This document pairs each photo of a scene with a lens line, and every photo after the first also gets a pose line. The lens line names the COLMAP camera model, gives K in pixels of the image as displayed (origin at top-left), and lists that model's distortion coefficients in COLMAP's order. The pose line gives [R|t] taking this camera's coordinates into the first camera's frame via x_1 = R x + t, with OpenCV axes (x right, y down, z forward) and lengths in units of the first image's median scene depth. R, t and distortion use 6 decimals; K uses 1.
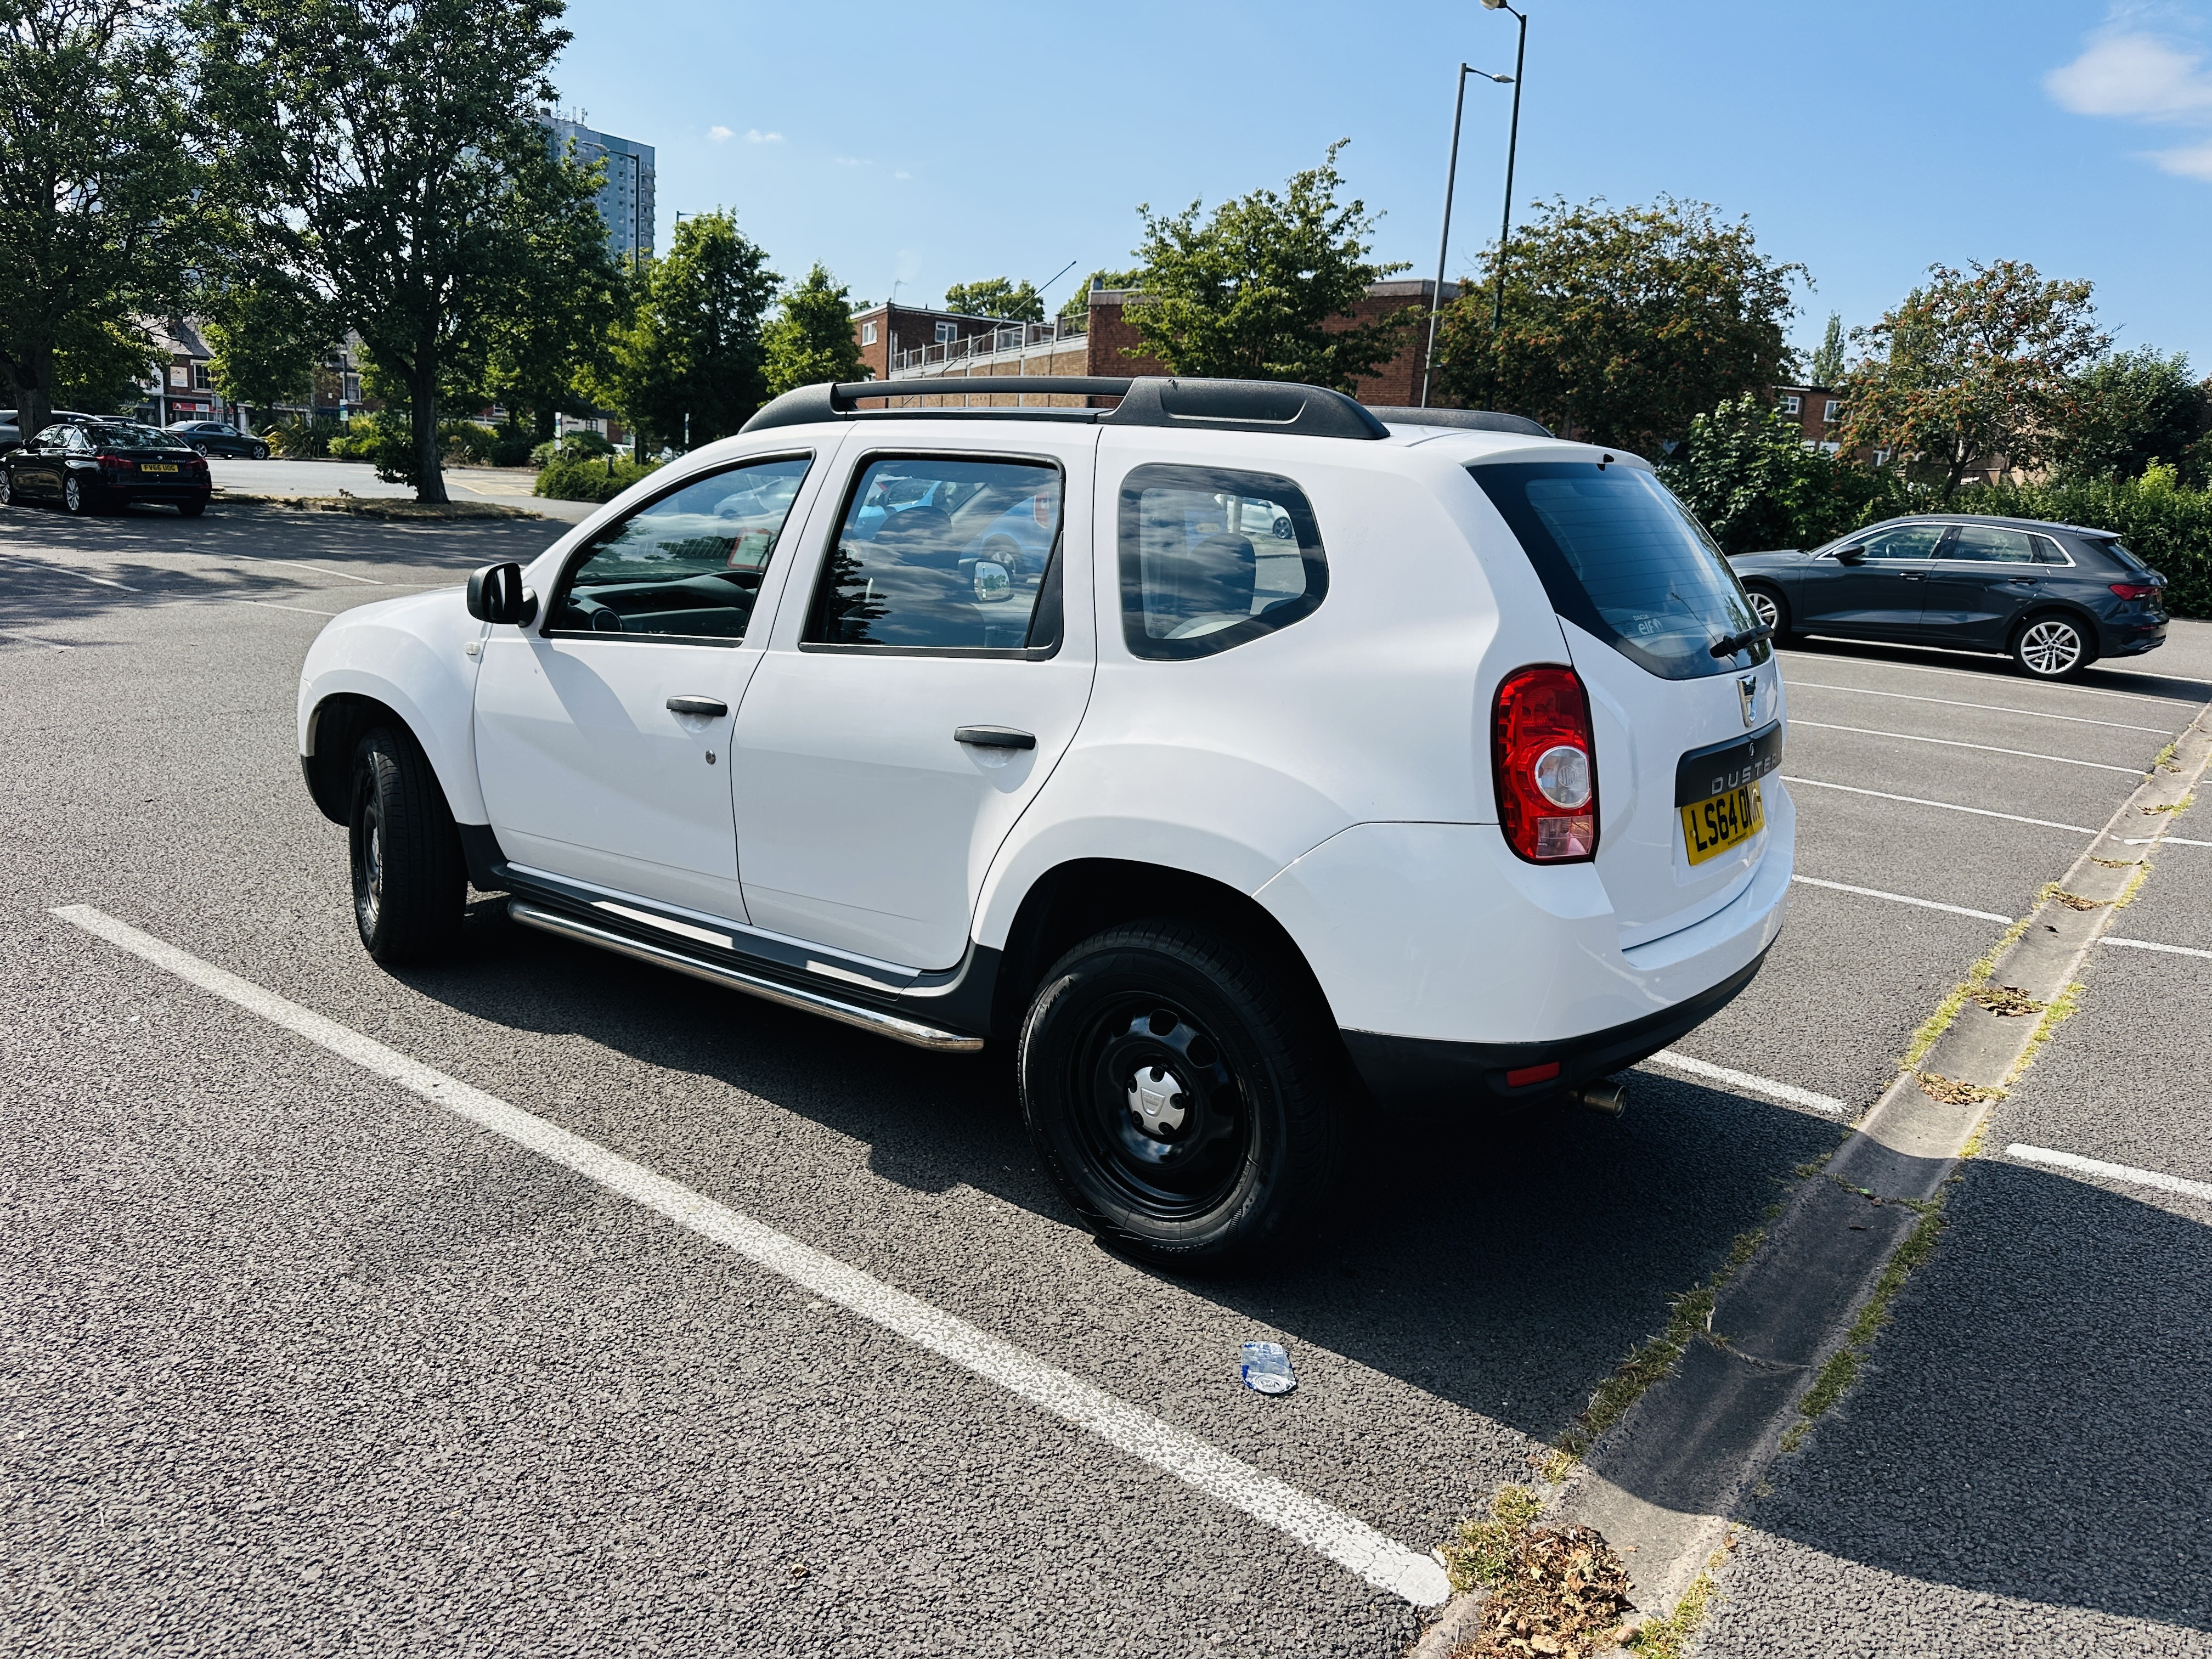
lens RADIAL K [[1563.3, 0, 1115.4], [0, 1563.3, 827.8], [0, 0, 1]] dist [0.031047, -0.038527]
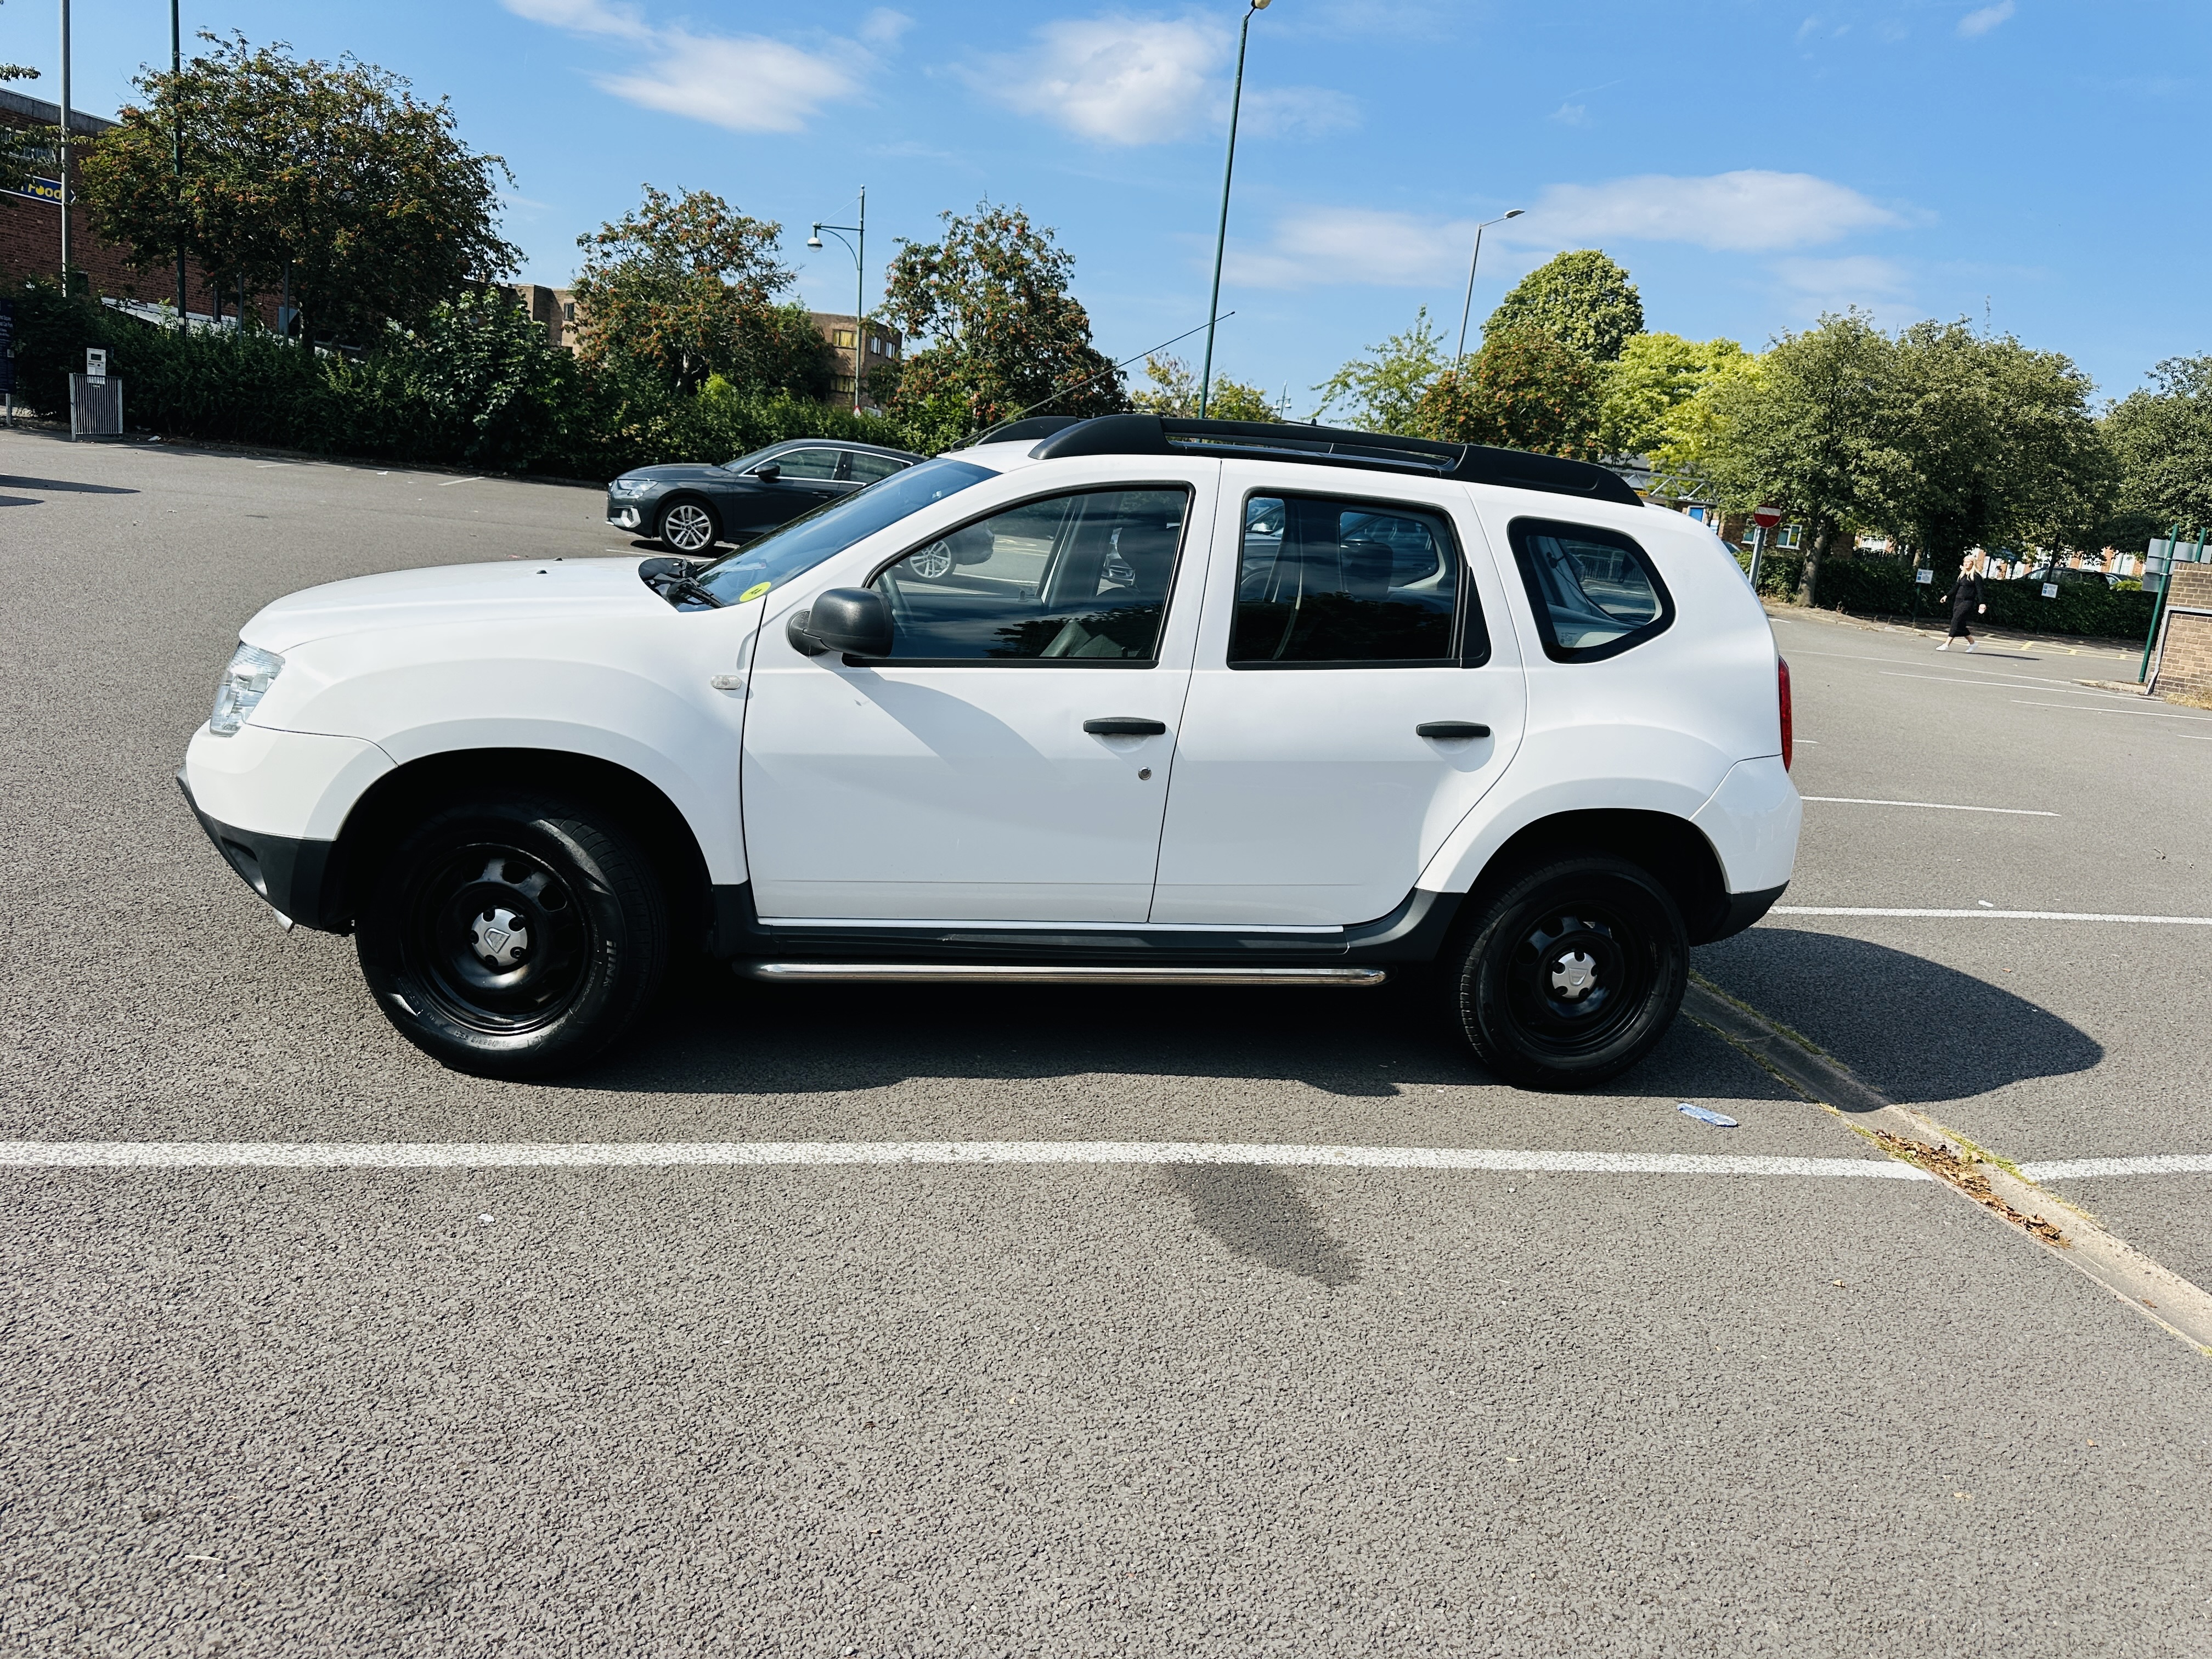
lens RADIAL K [[1563.3, 0, 1115.4], [0, 1563.3, 827.8], [0, 0, 1]] dist [0.031047, -0.038527]
pose [[0.648720, -0.149498, 0.746199, -0.150560], [0.092115, 0.988731, 0.118007, -0.019107], [-0.755432, -0.007817, 0.655181, 0.045534]]
